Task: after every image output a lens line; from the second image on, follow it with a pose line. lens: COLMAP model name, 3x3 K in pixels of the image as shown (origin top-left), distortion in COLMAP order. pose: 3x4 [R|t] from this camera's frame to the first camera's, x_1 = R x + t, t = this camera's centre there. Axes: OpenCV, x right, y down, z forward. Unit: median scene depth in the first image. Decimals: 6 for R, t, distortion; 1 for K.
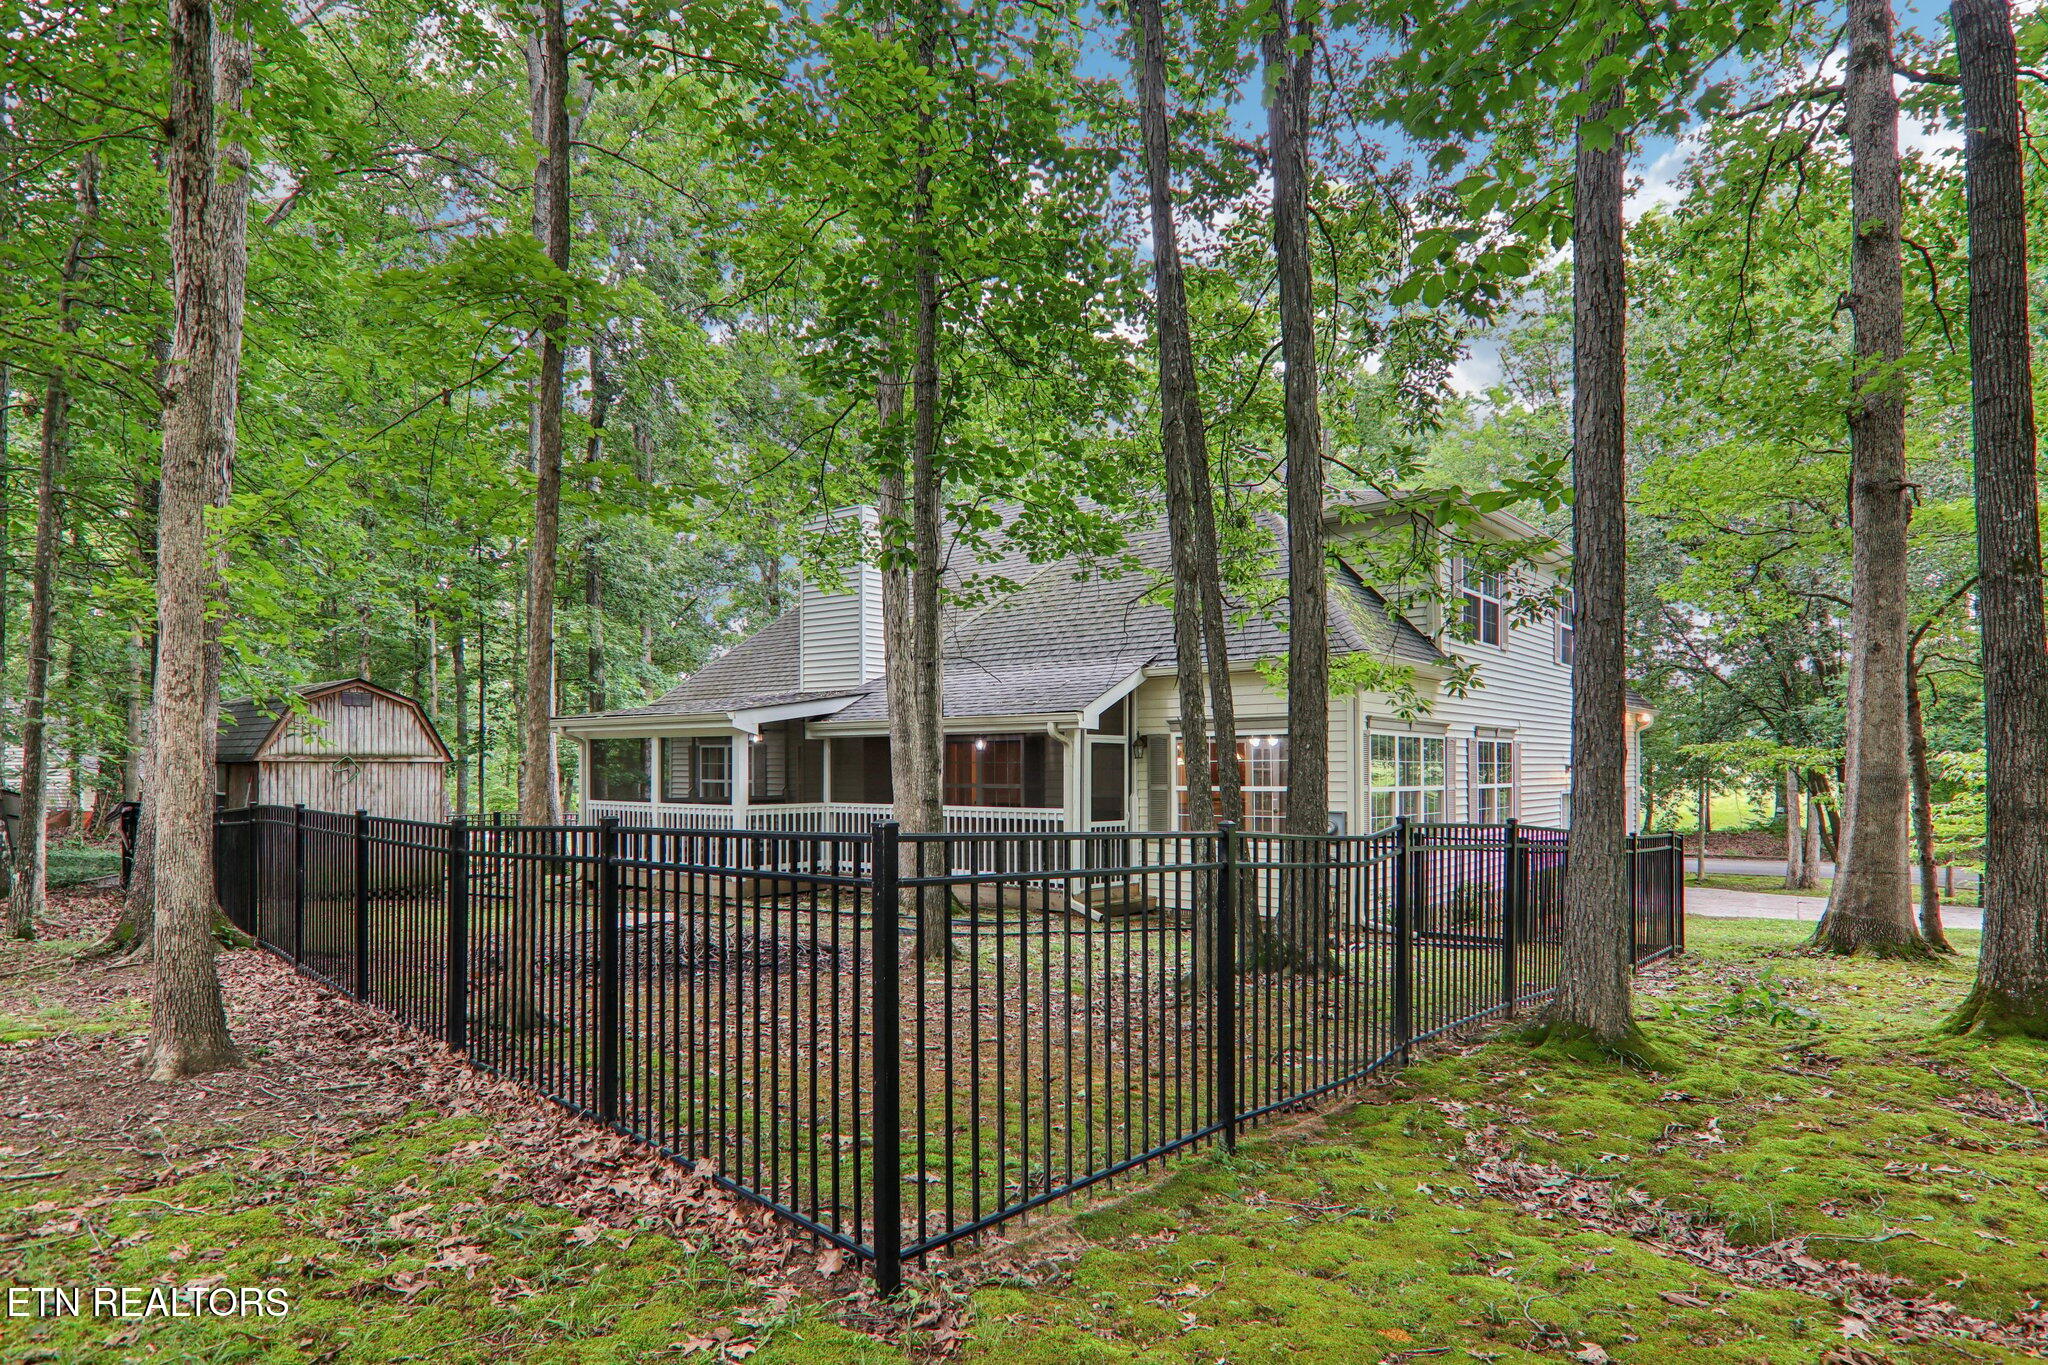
lens RADIAL K [[1118.1, 0, 1021.8], [0, 1118.1, 770.0], [0, 0, 1]] dist [0.004929, -0.016379]
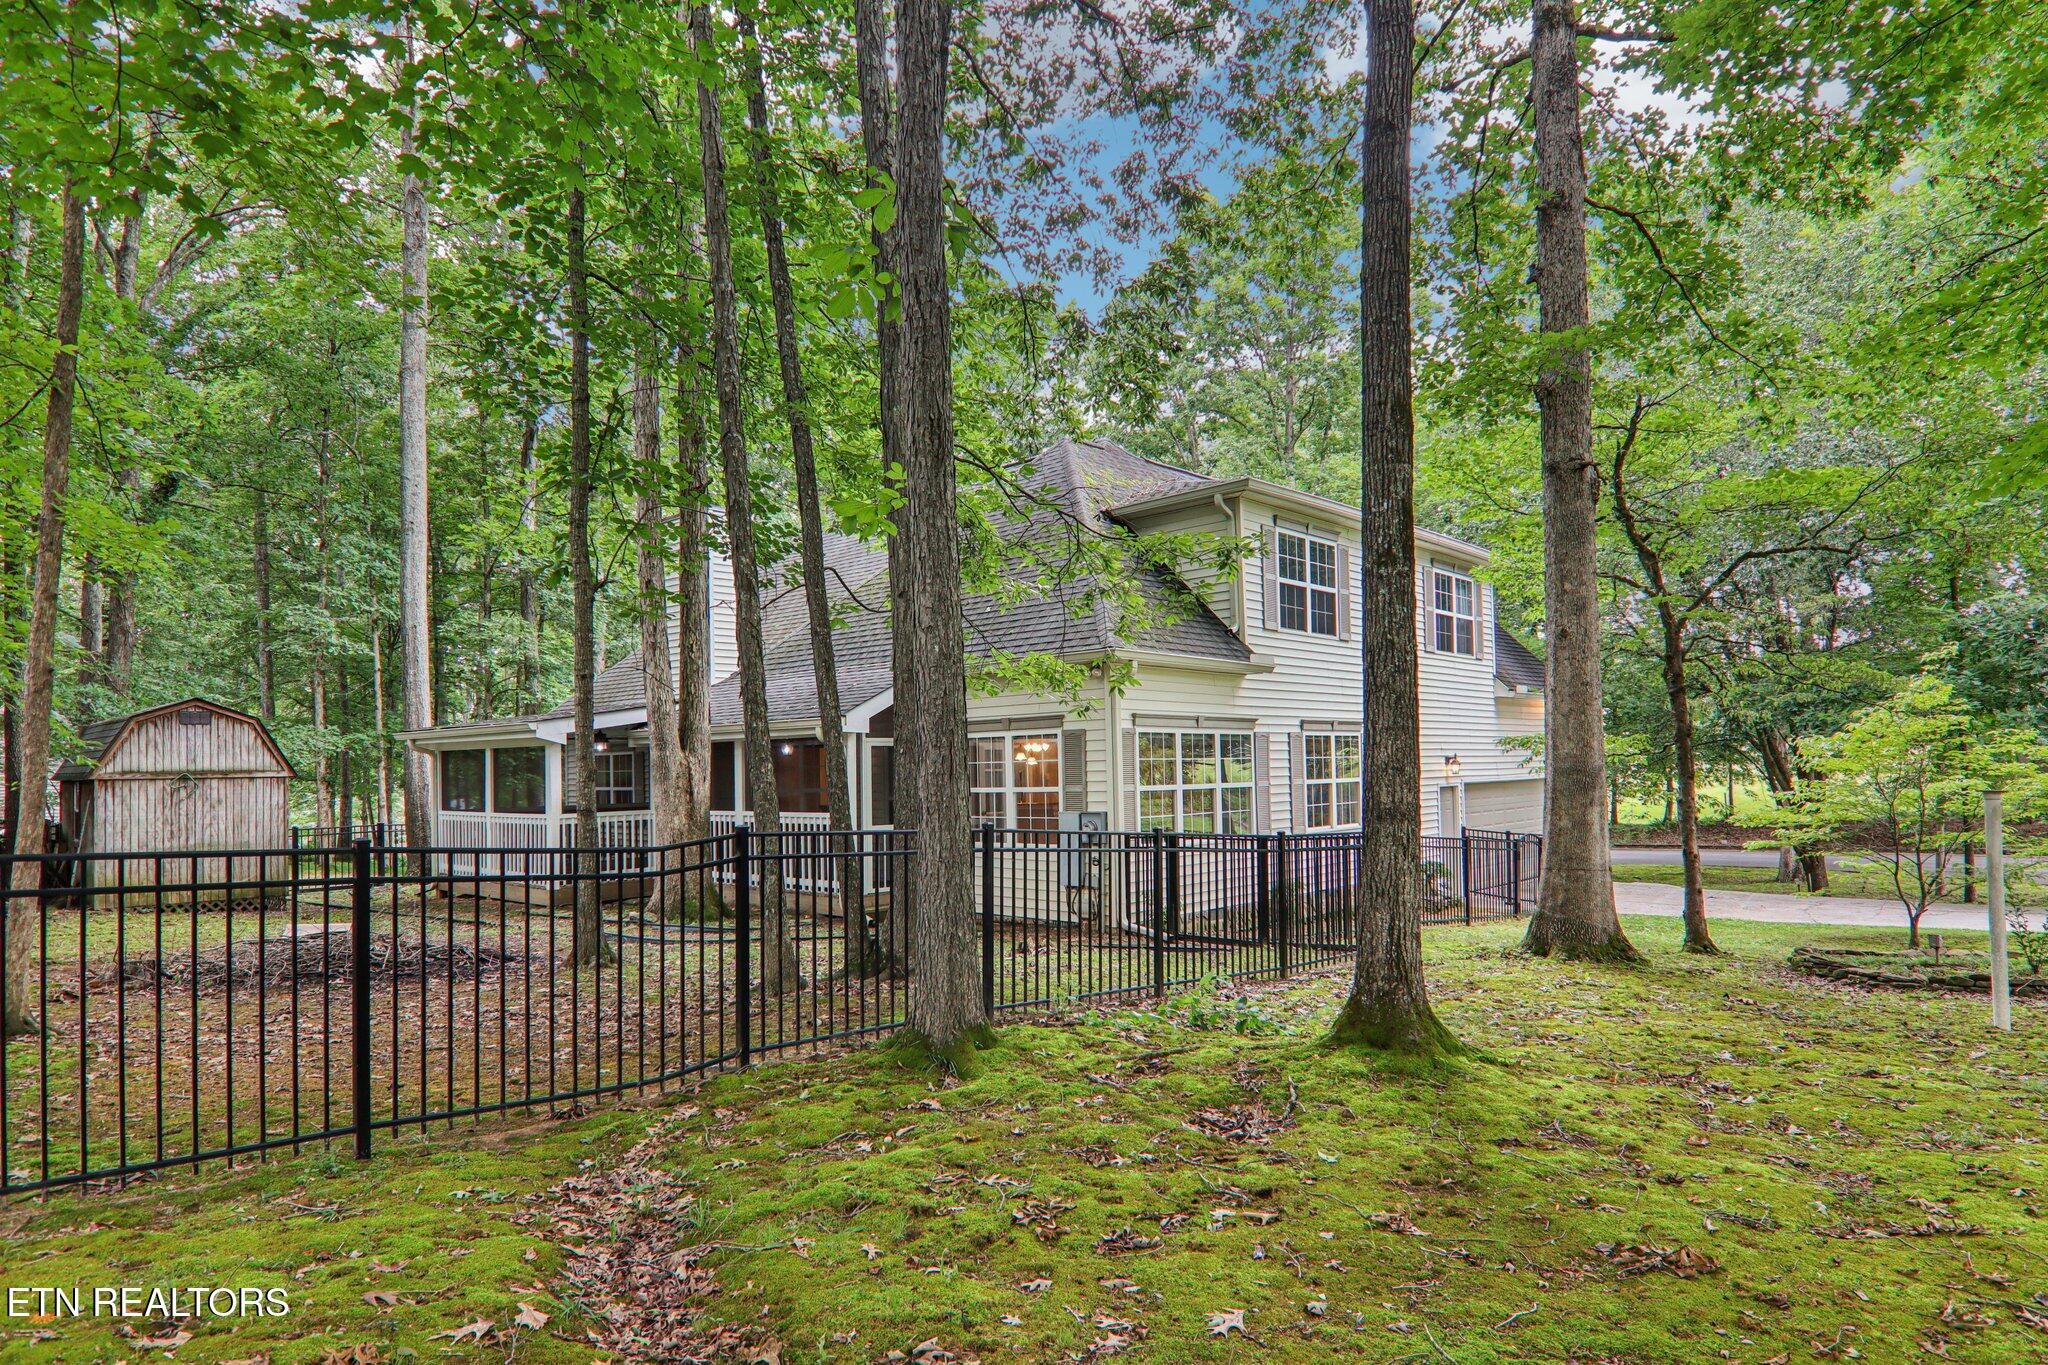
lens RADIAL K [[1143.8, 0, 991.6], [0, 1143.8, 745.1], [0, 0, 1]] dist [-0.004810, -0.001759]
pose [[0.997410, -0.020257, -0.069021, 0.225576], [0.018880, 0.999611, -0.020544, -0.002269], [0.069410, 0.019188, 0.997404, -0.007099]]
